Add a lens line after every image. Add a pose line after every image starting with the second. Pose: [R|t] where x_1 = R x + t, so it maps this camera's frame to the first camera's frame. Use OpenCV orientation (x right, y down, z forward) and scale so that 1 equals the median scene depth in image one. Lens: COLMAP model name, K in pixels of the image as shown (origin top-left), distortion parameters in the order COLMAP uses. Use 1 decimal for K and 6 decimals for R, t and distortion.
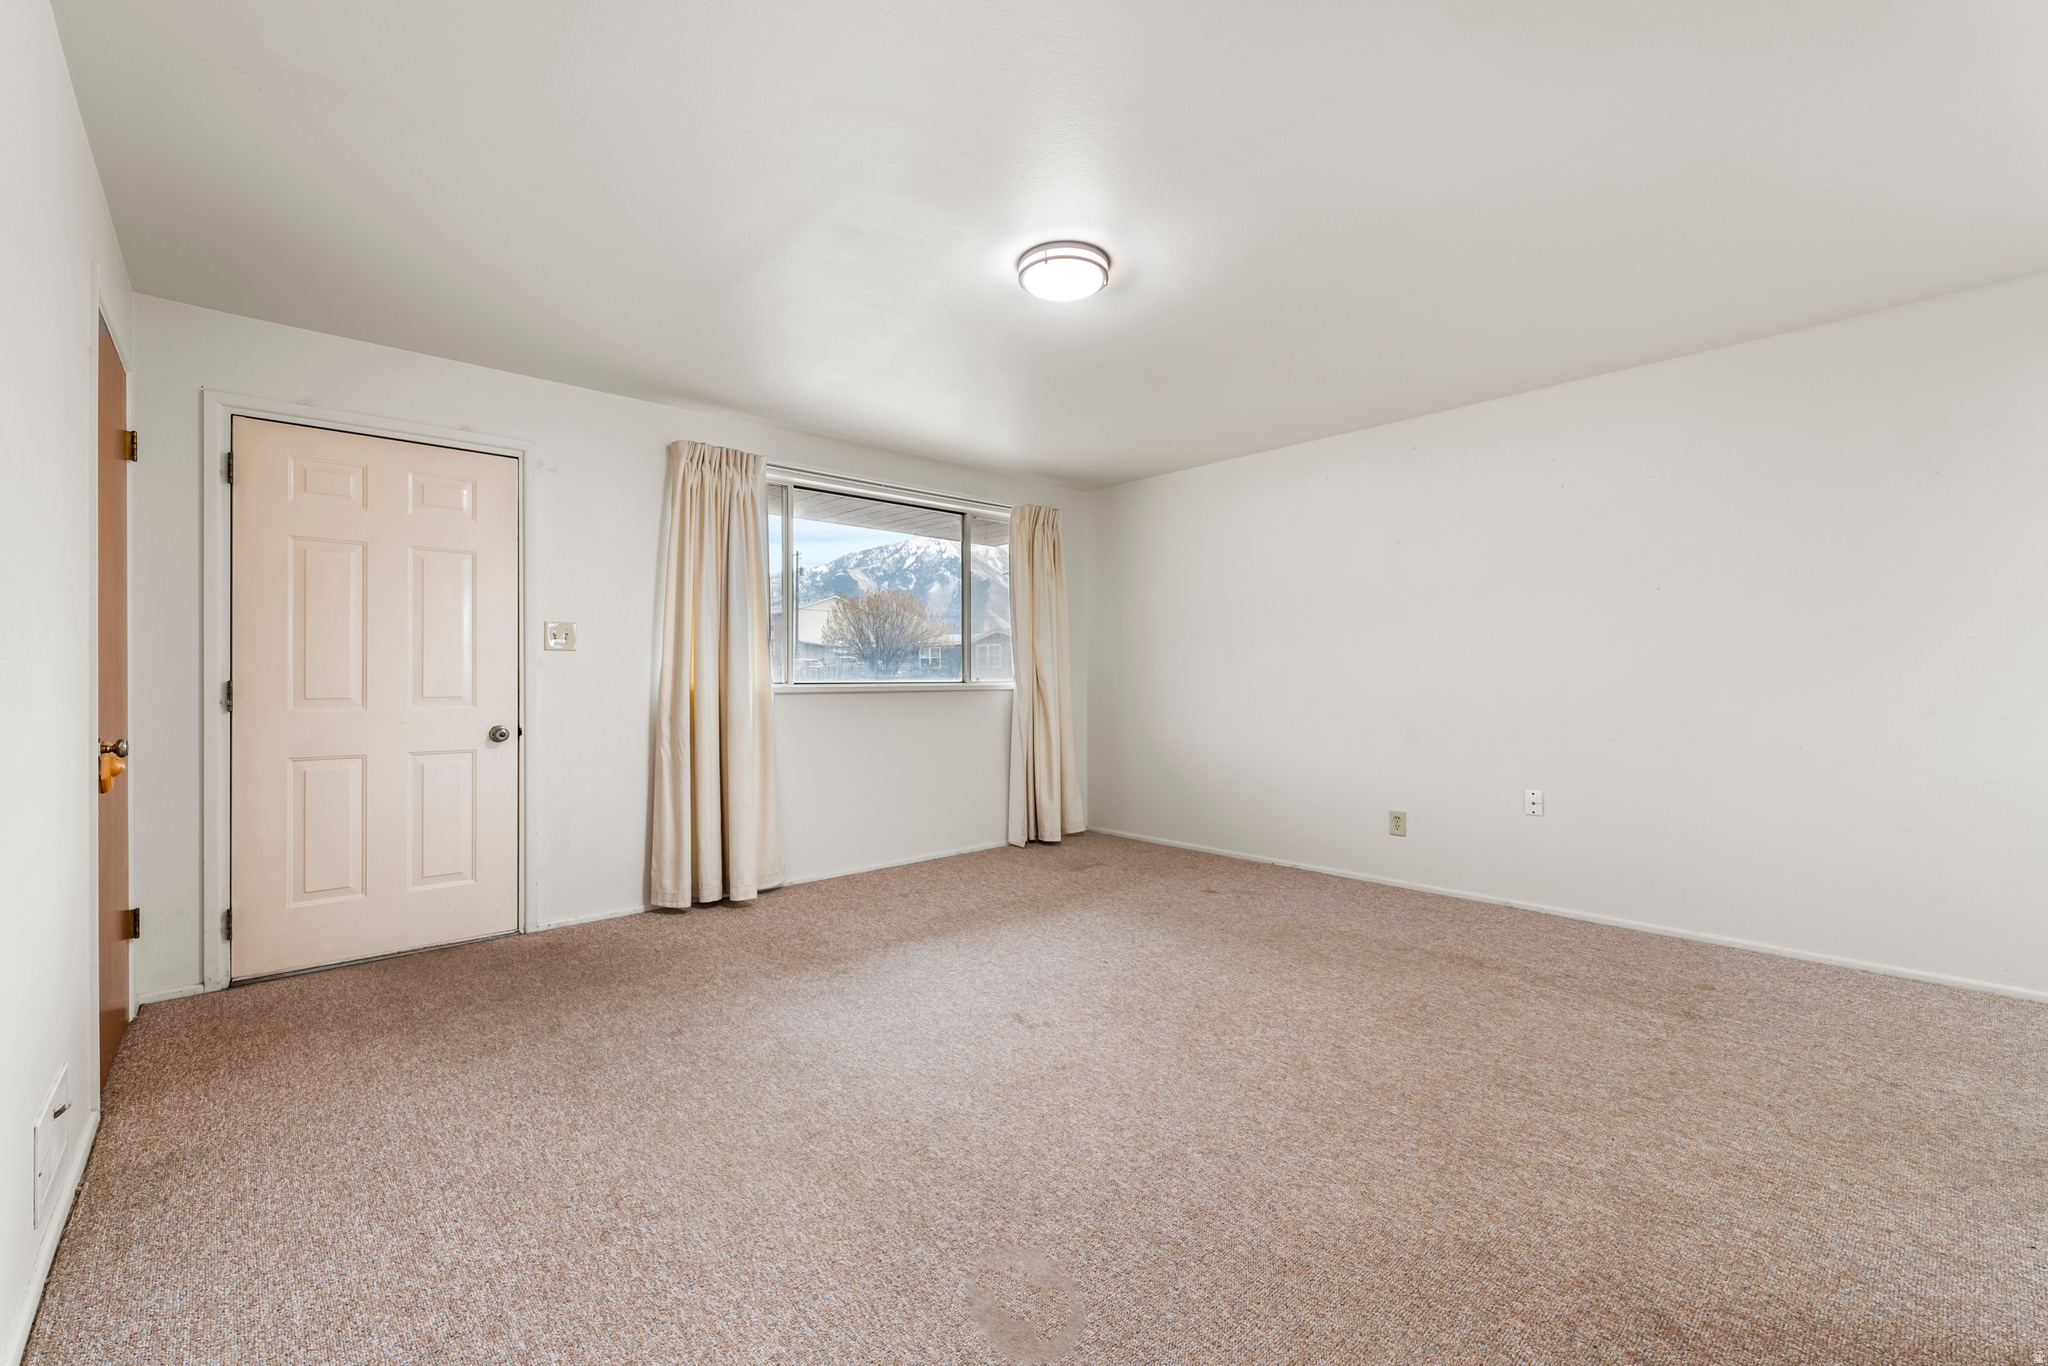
lens RADIAL K [[842.4, 0, 1026.0], [0, 842.4, 677.5], [0, 0, 1]] dist [0.002731, 0.000024]
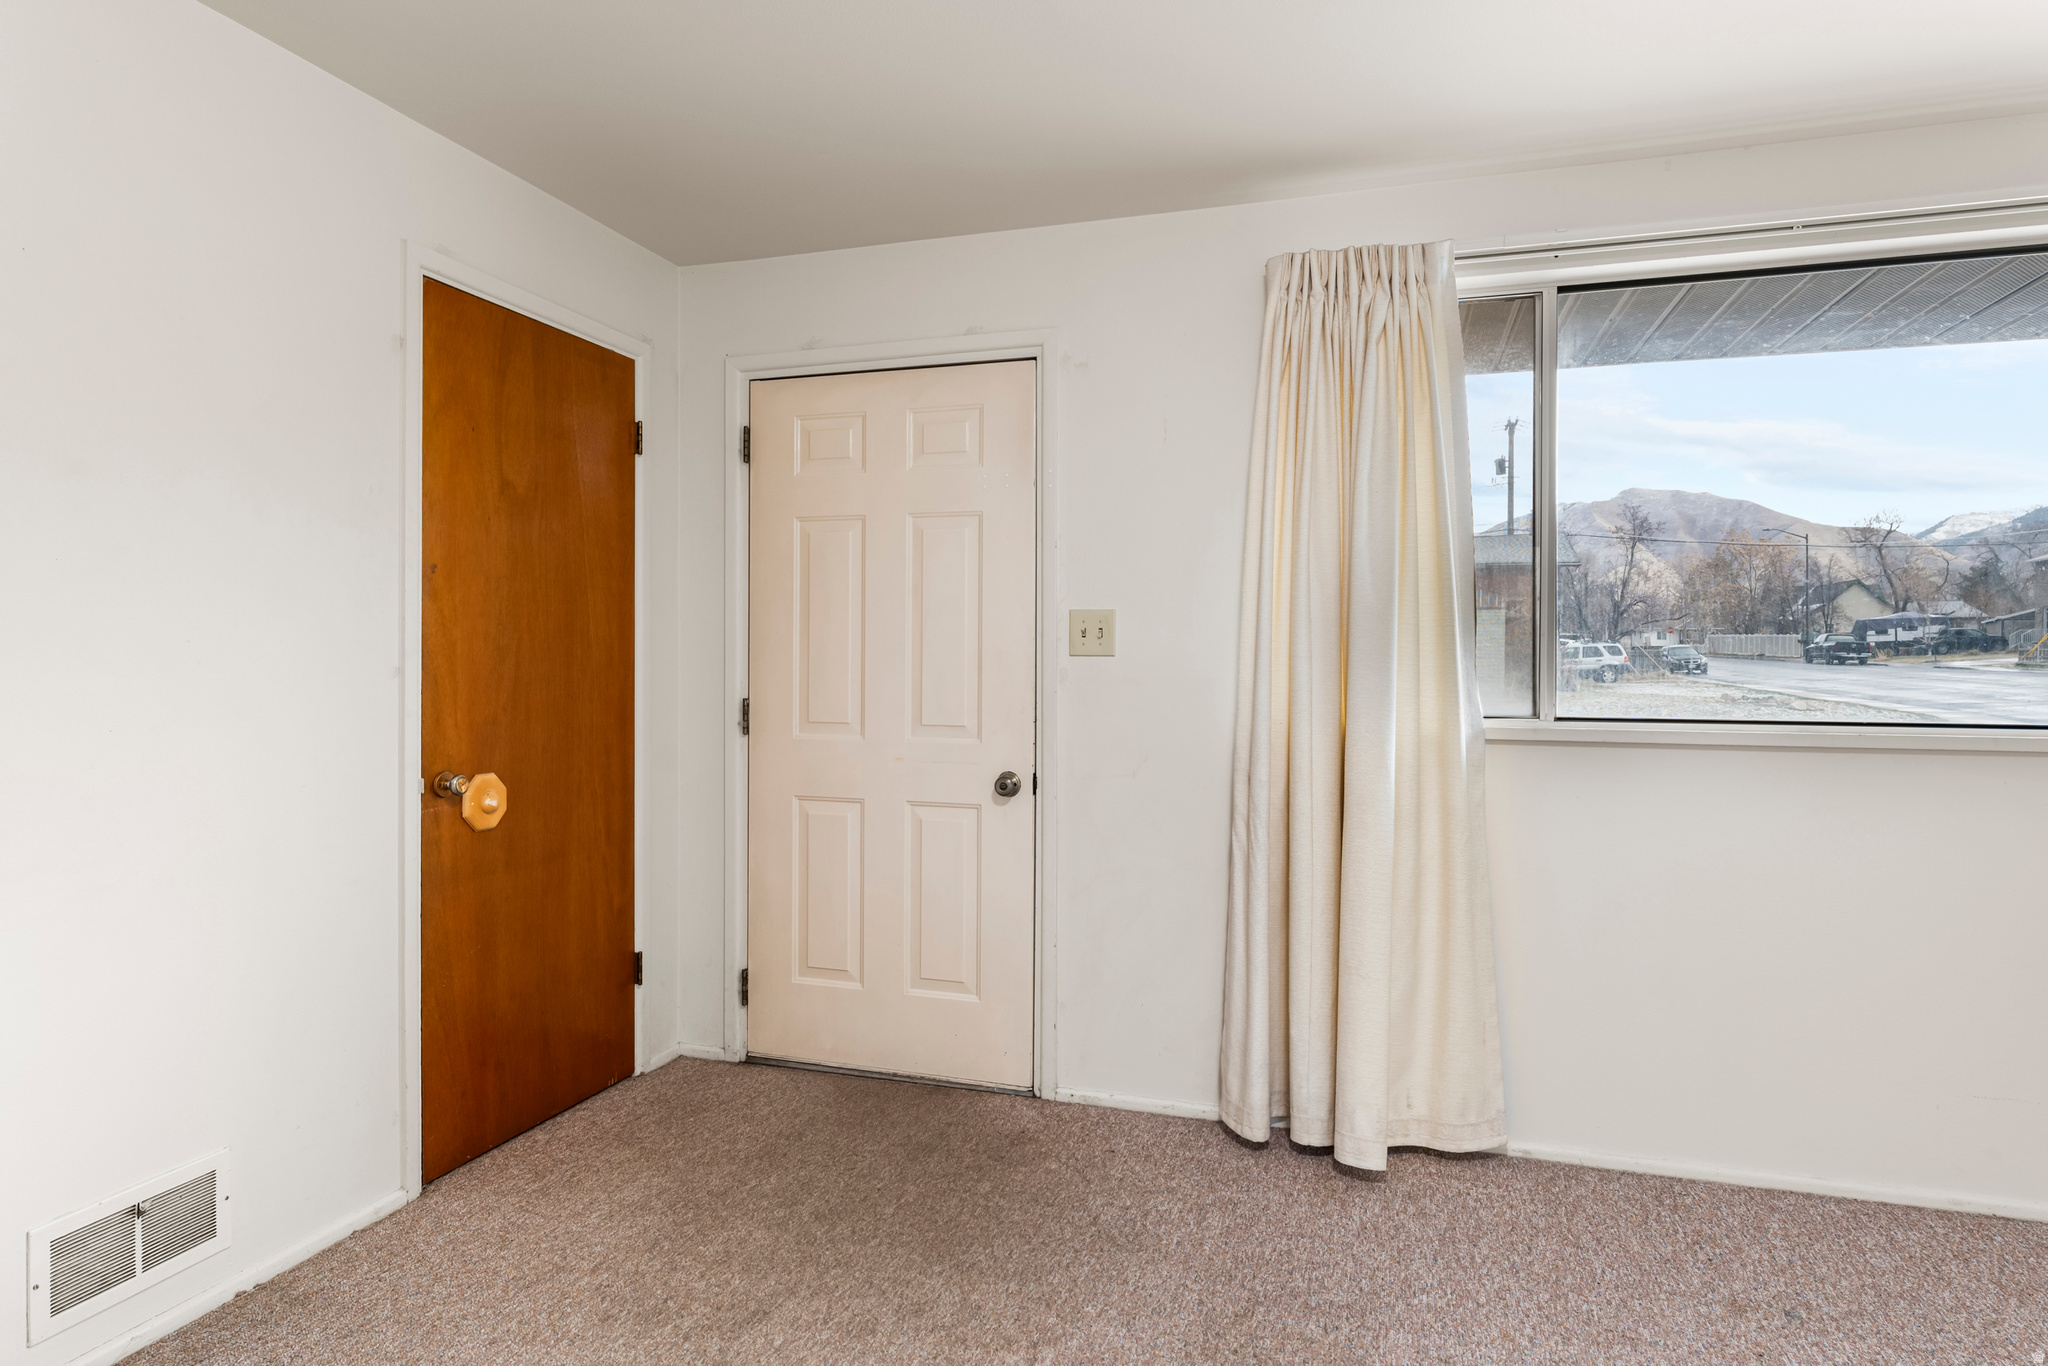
lens RADIAL K [[1167.1, 0, 1026.2], [0, 1167.1, 669.2], [0, 0, 1]] dist [-0.002354, 0.000680]
pose [[0.499212, 0.013257, -0.866378, 0.175762], [-0.006637, 0.999912, 0.011475, -0.034868], [0.866454, 0.000022, 0.499256, 0.575701]]
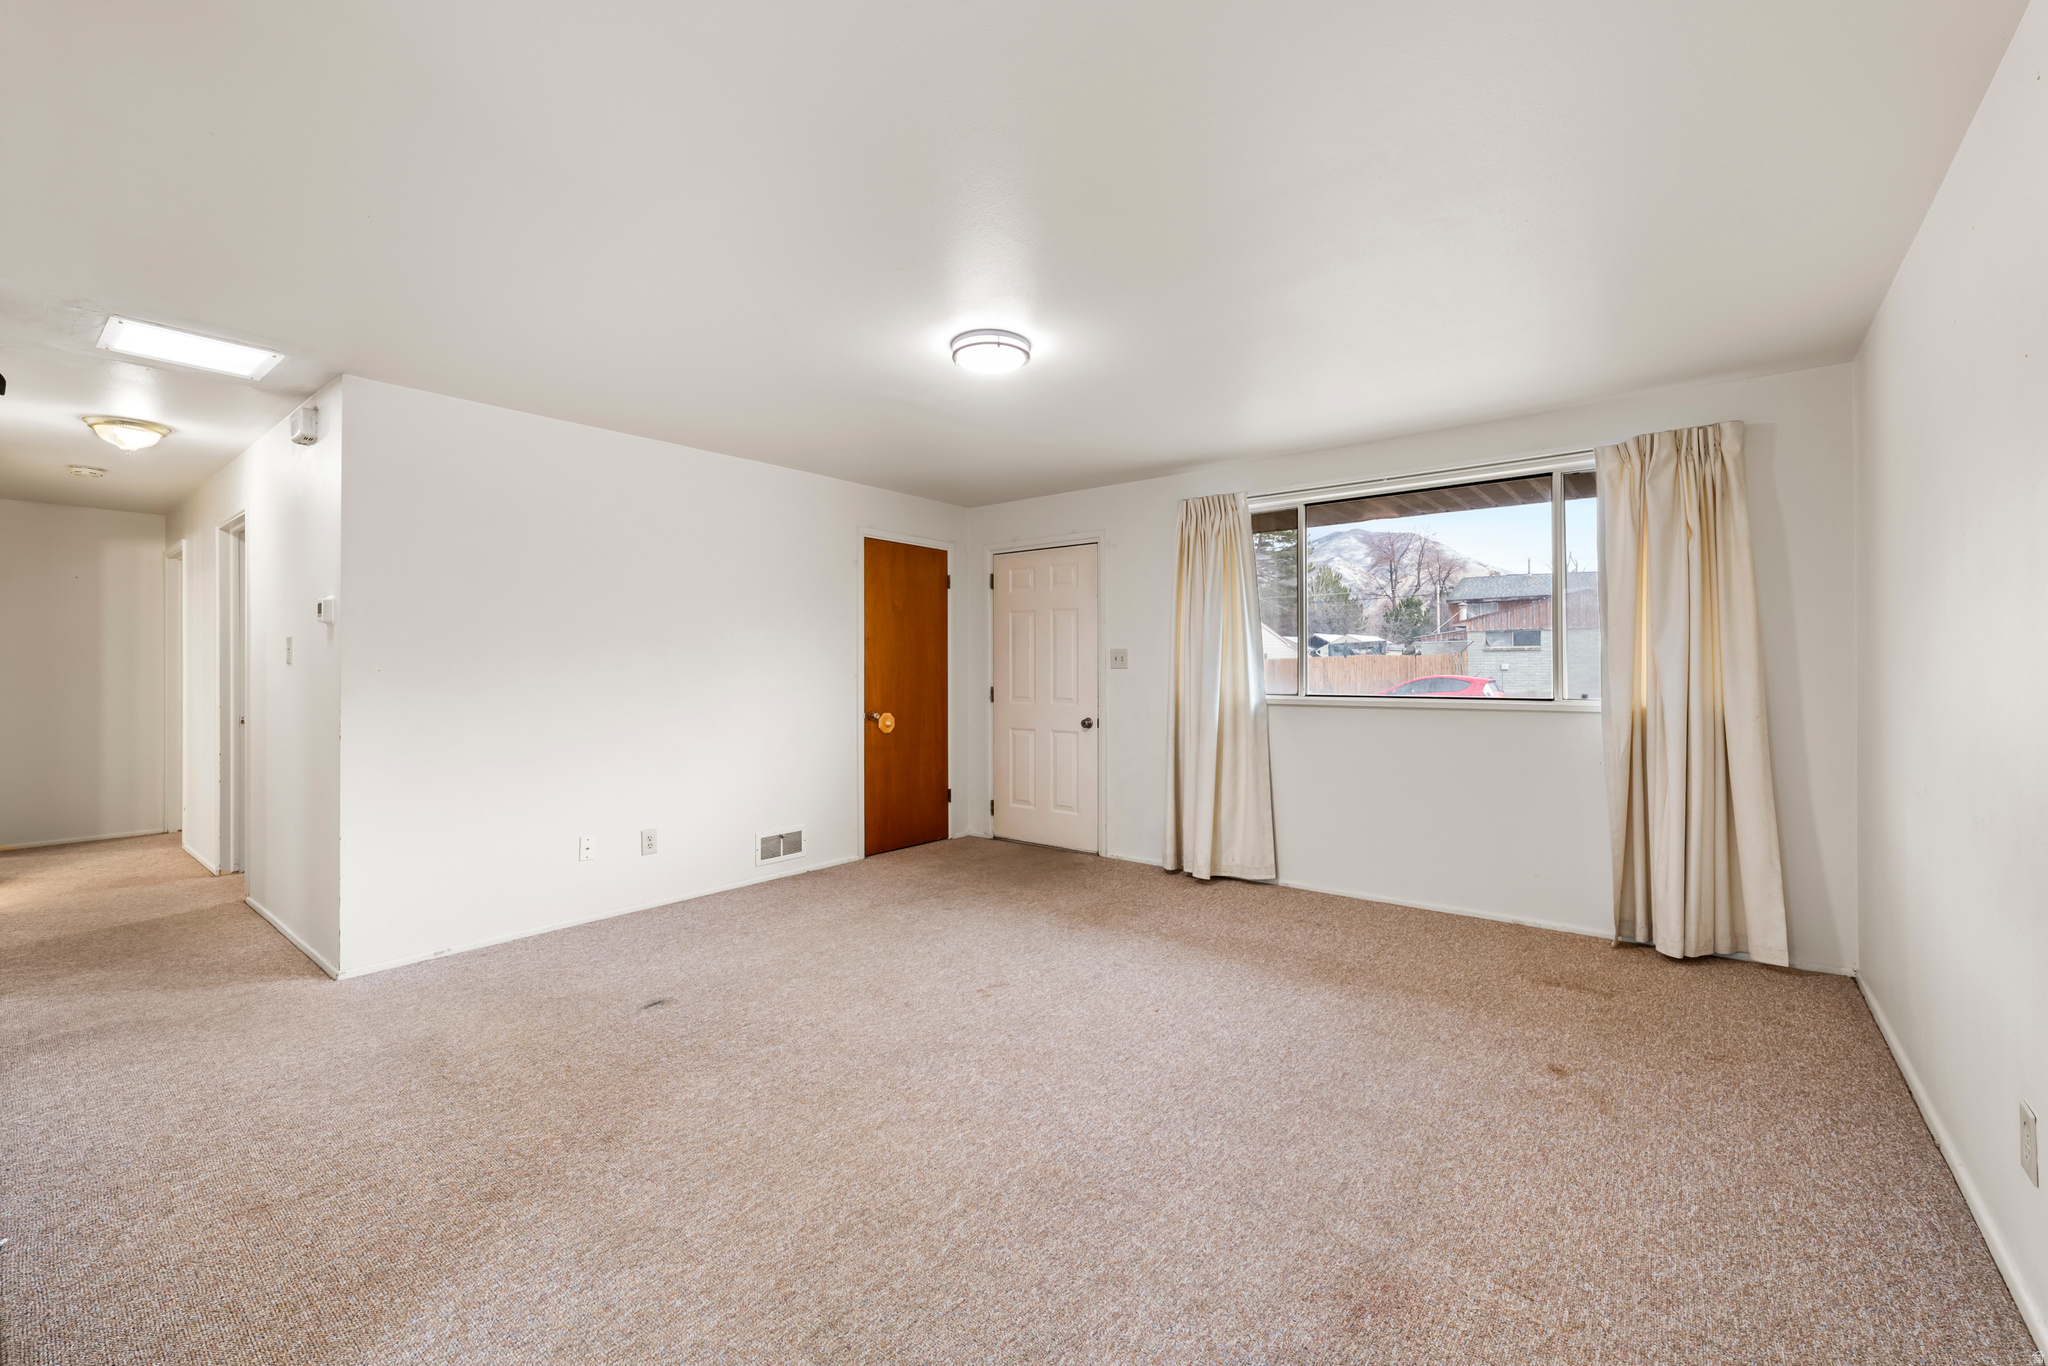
lens RADIAL K [[842.4, 0, 1038.3], [0, 842.4, 676.2], [0, 0, 1]] dist [0.002731, 0.000024]
pose [[0.166733, 0.010747, -0.985944, 0.920779], [0.000385, 0.999940, 0.010964, -0.037992], [0.986002, -0.002208, 0.166718, 0.672063]]
